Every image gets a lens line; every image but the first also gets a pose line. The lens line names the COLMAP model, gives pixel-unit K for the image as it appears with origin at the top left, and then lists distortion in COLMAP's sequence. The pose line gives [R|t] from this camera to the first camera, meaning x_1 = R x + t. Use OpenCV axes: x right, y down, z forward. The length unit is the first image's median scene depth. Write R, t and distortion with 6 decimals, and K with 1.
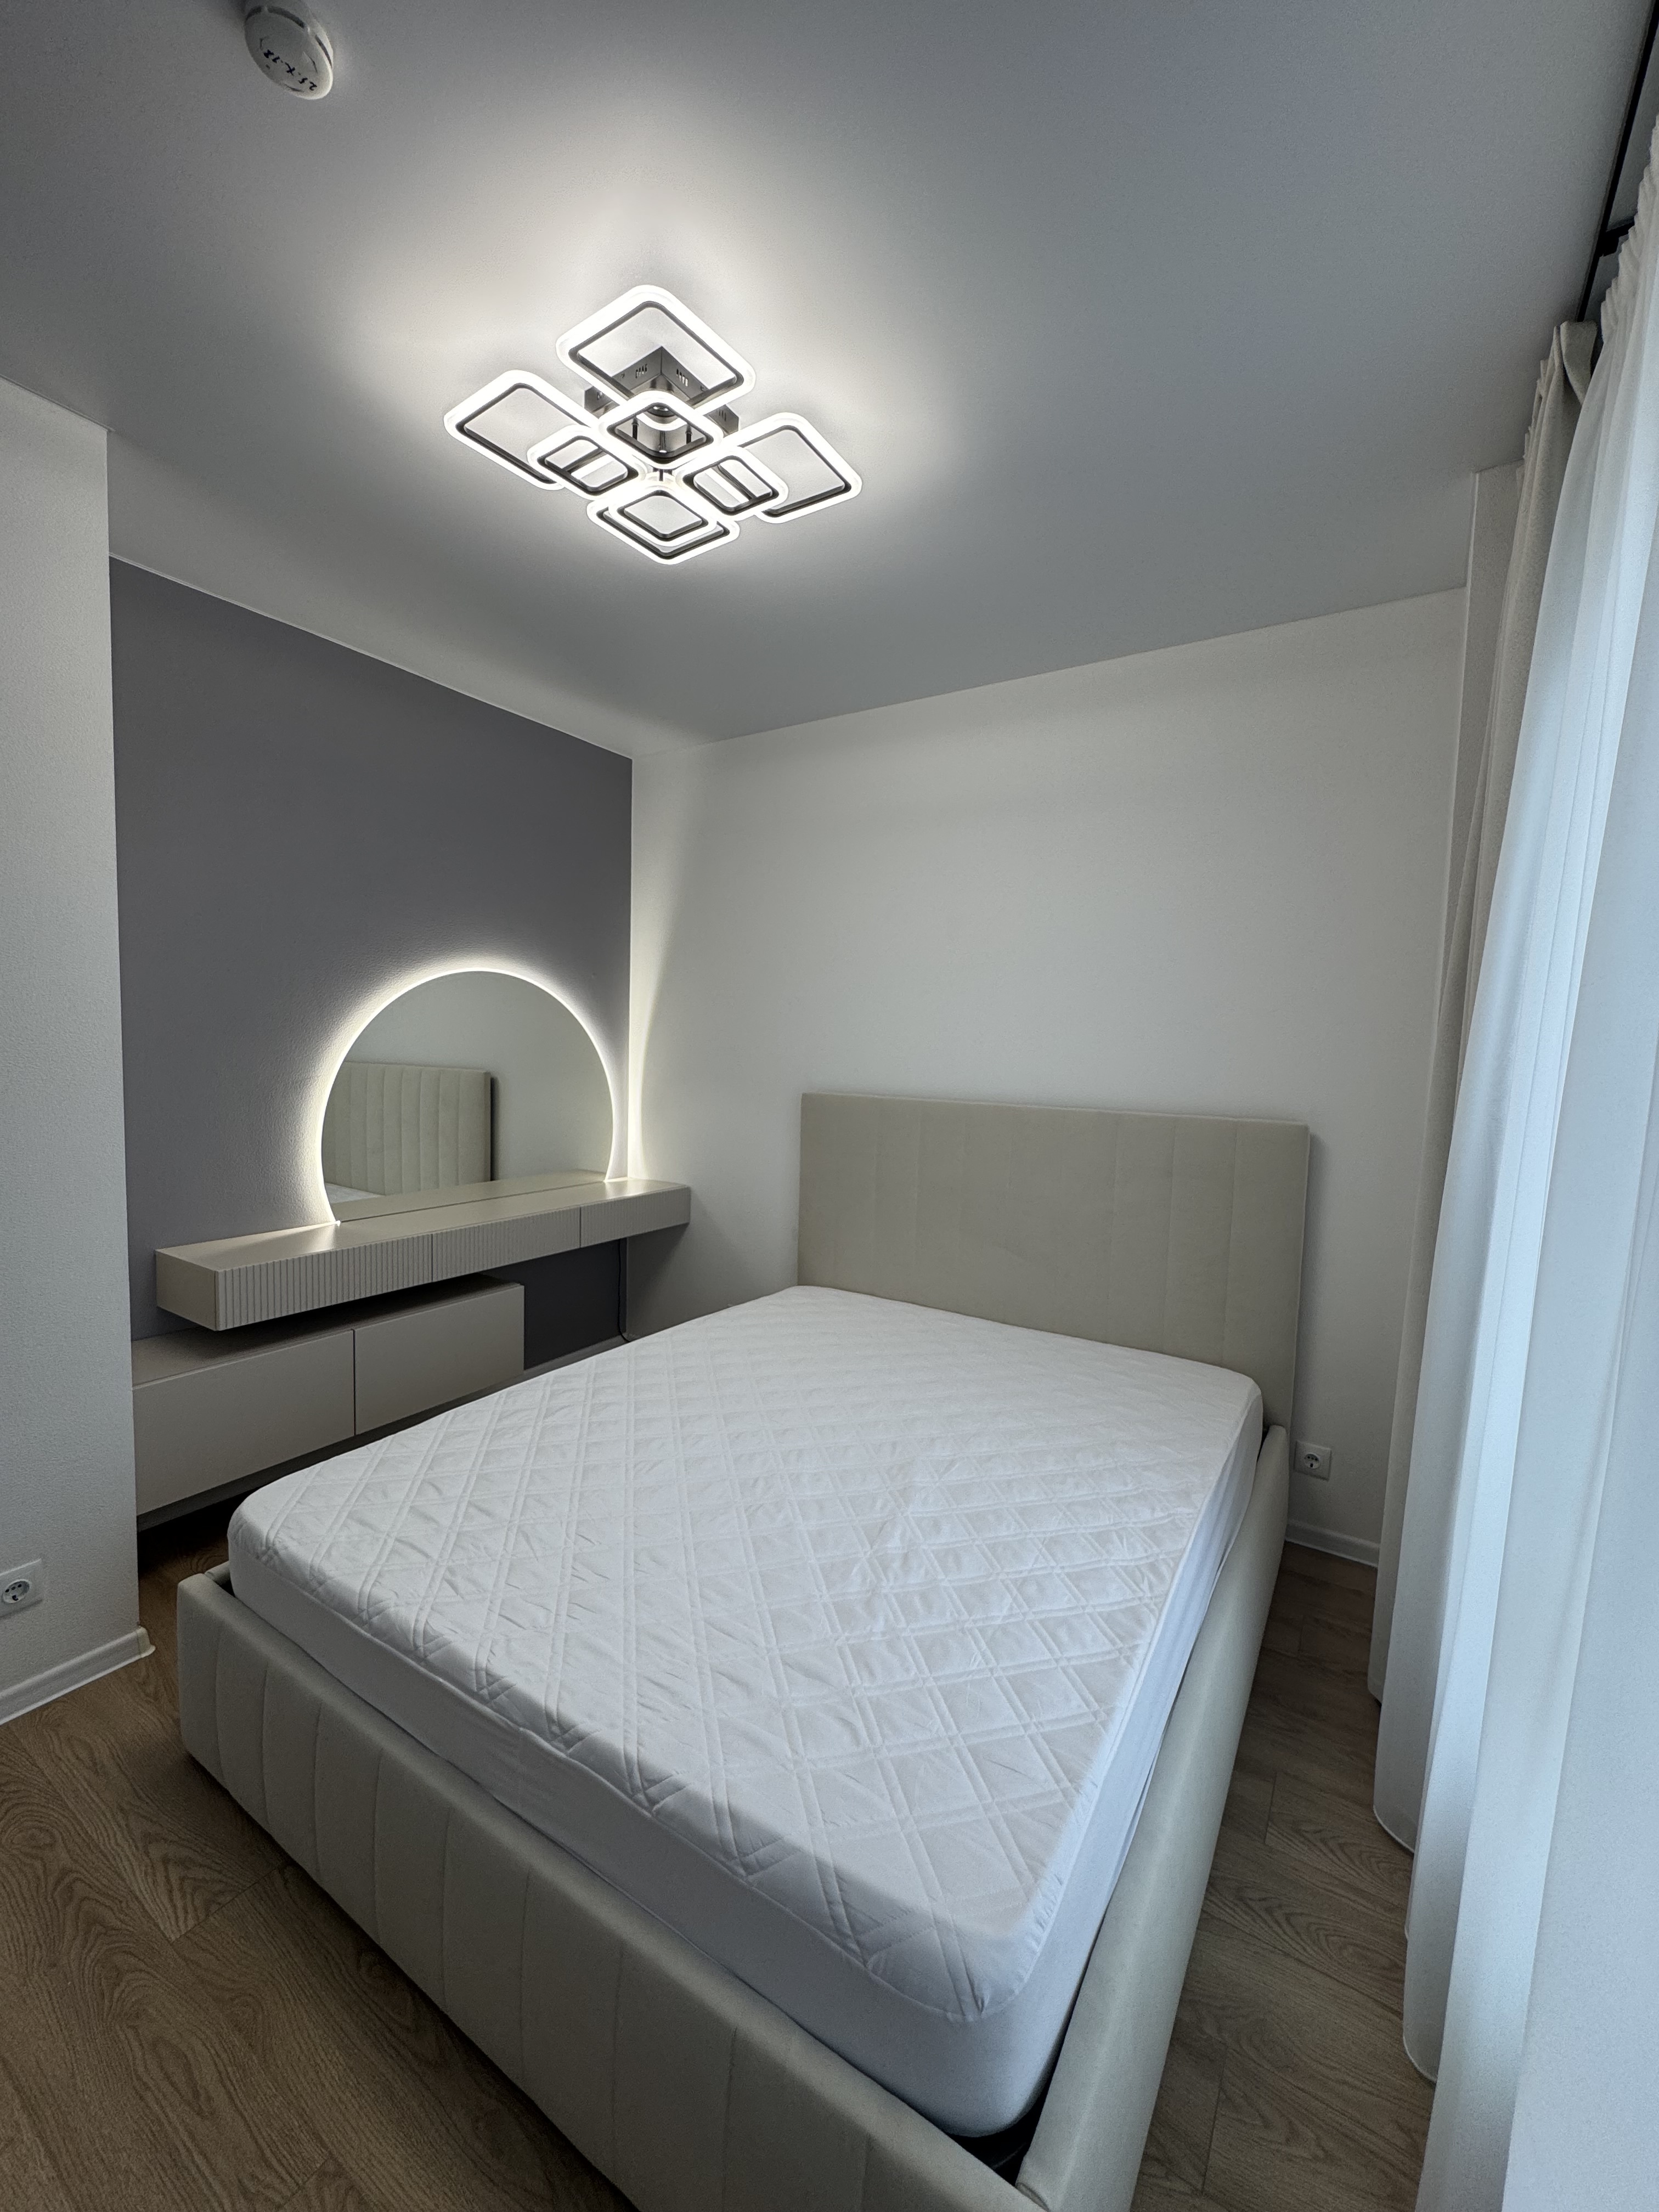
lens RADIAL K [[883.6, 0, 829.5], [0, 883.6, 1106.0], [0, 0, 1]] dist [-0.001123, -0.000119]
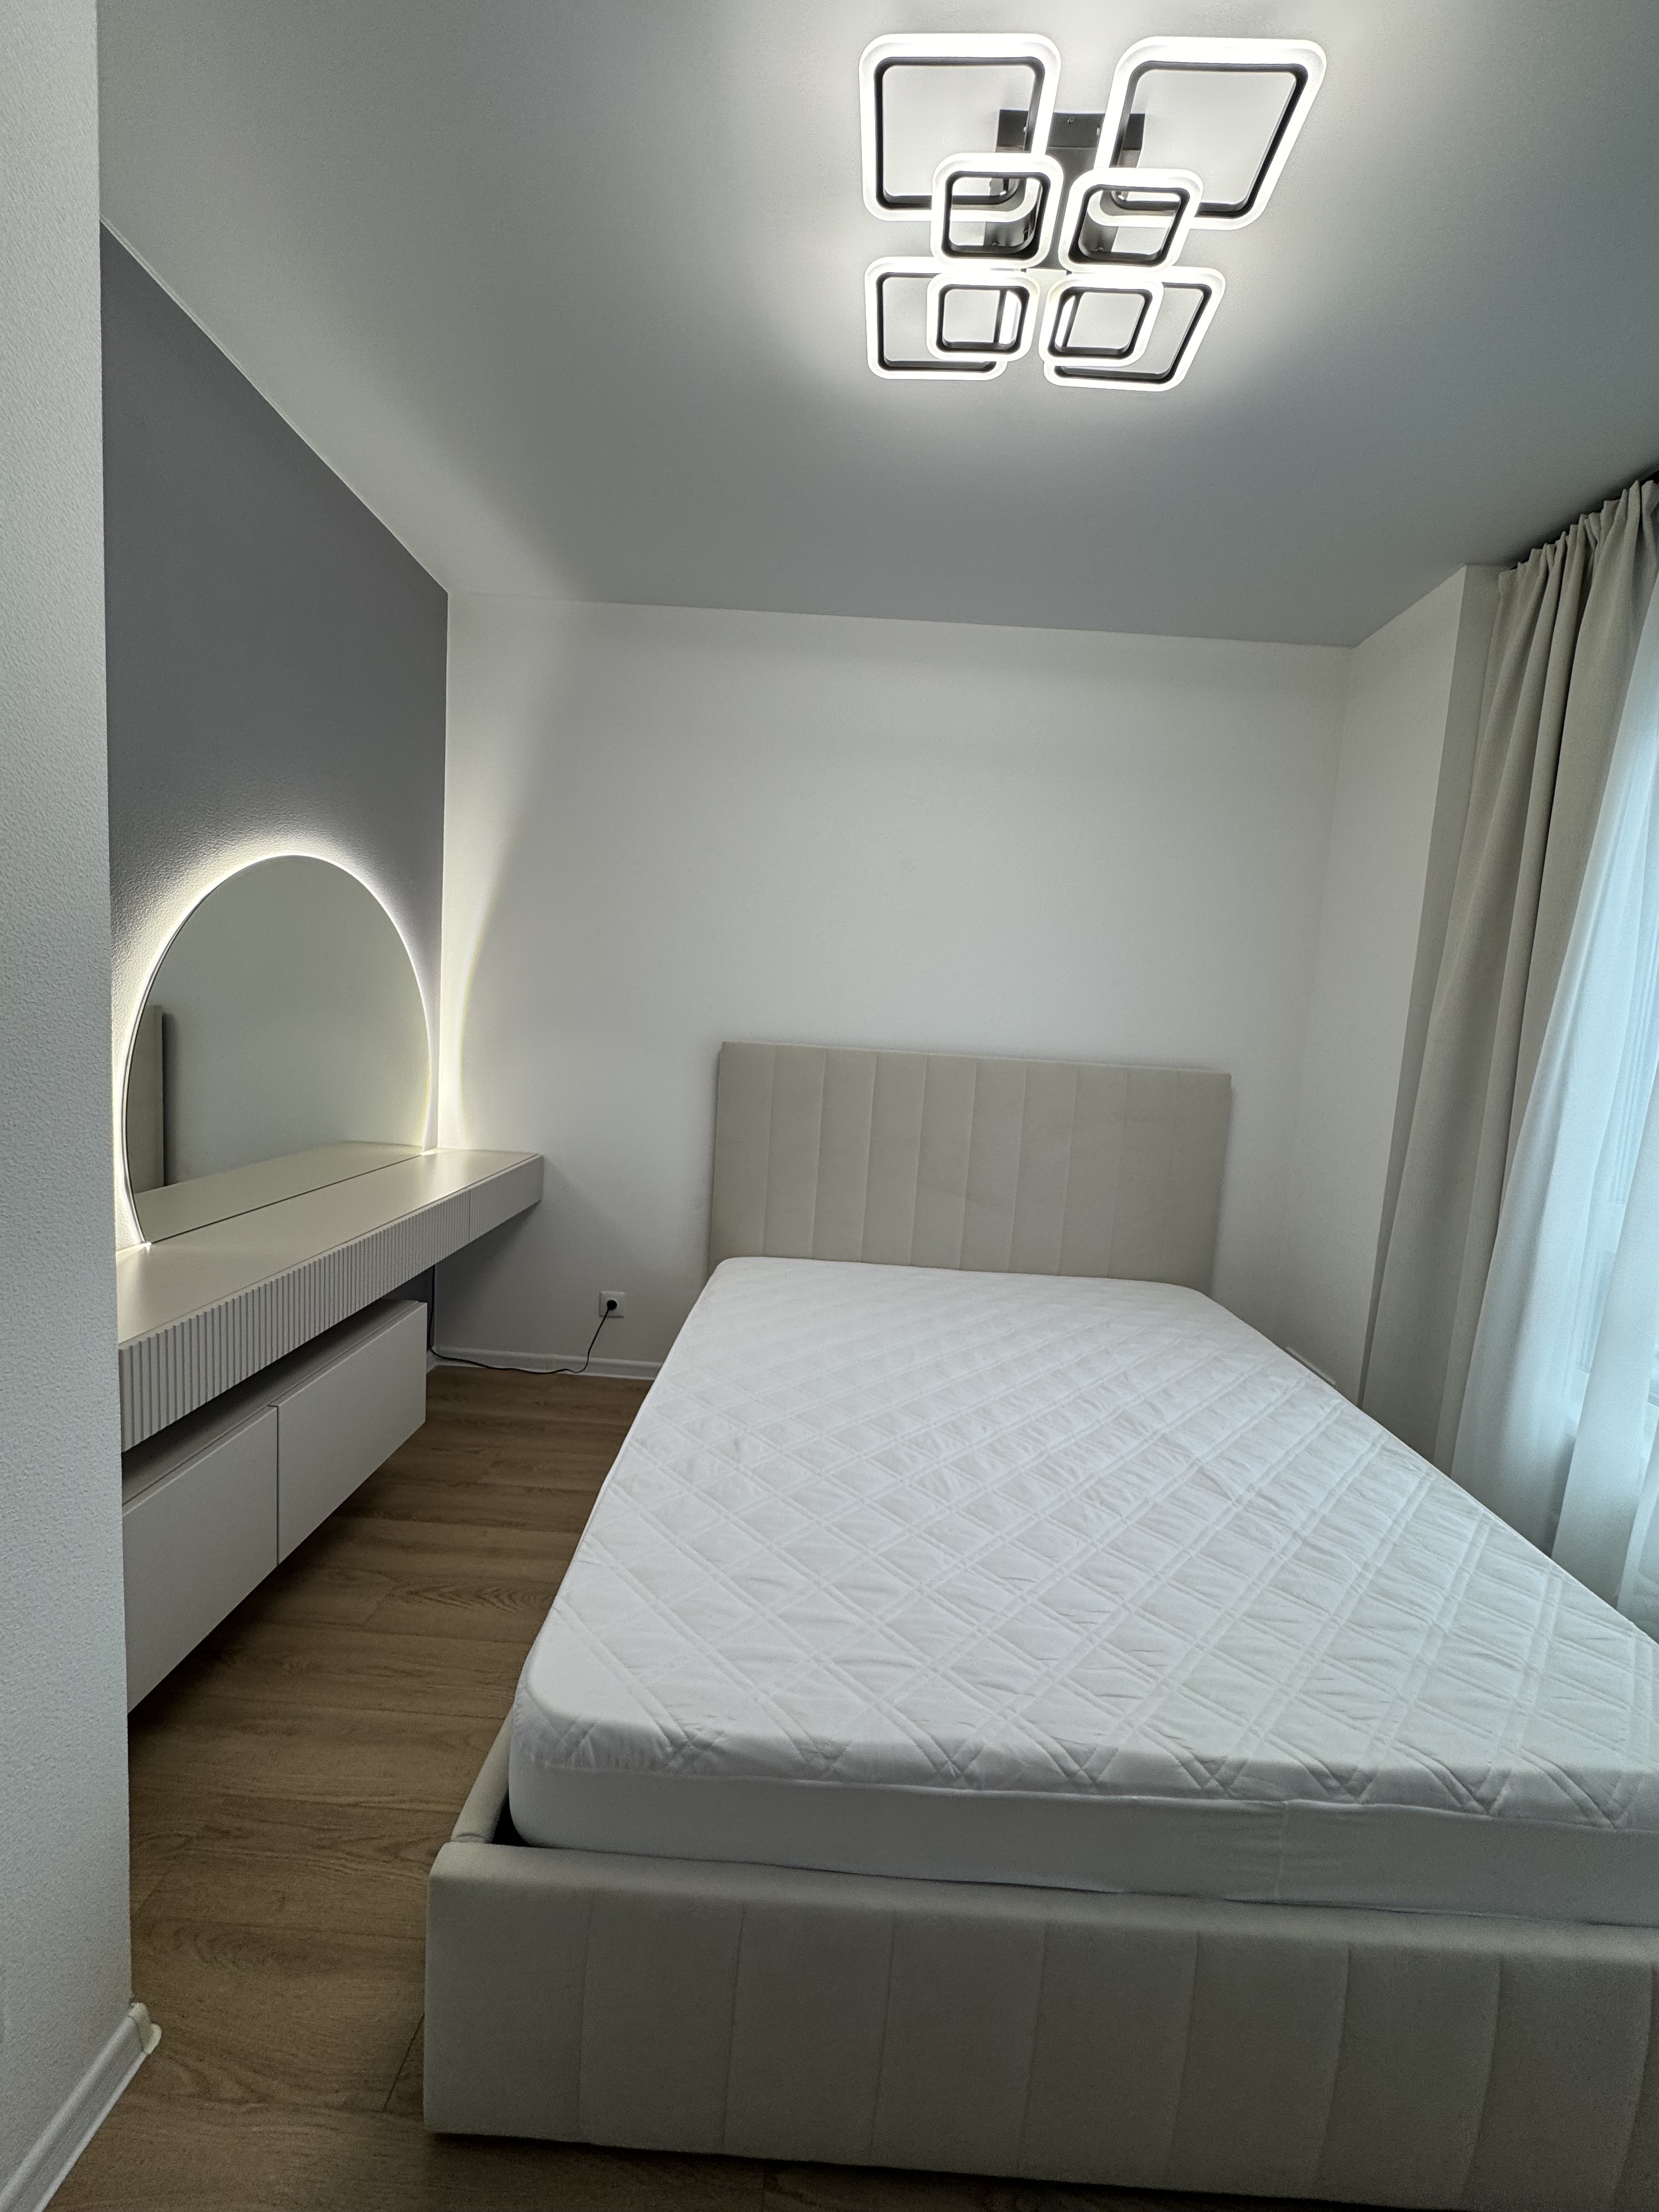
lens RADIAL K [[883.6, 0, 829.5], [0, 883.6, 1106.0], [0, 0, 1]] dist [-0.001123, -0.000119]
pose [[0.848758, -0.028966, 0.527987, -0.815091], [-0.001202, 0.998390, 0.056704, -0.001472], [-0.528780, -0.048763, 0.847357, 0.393597]]
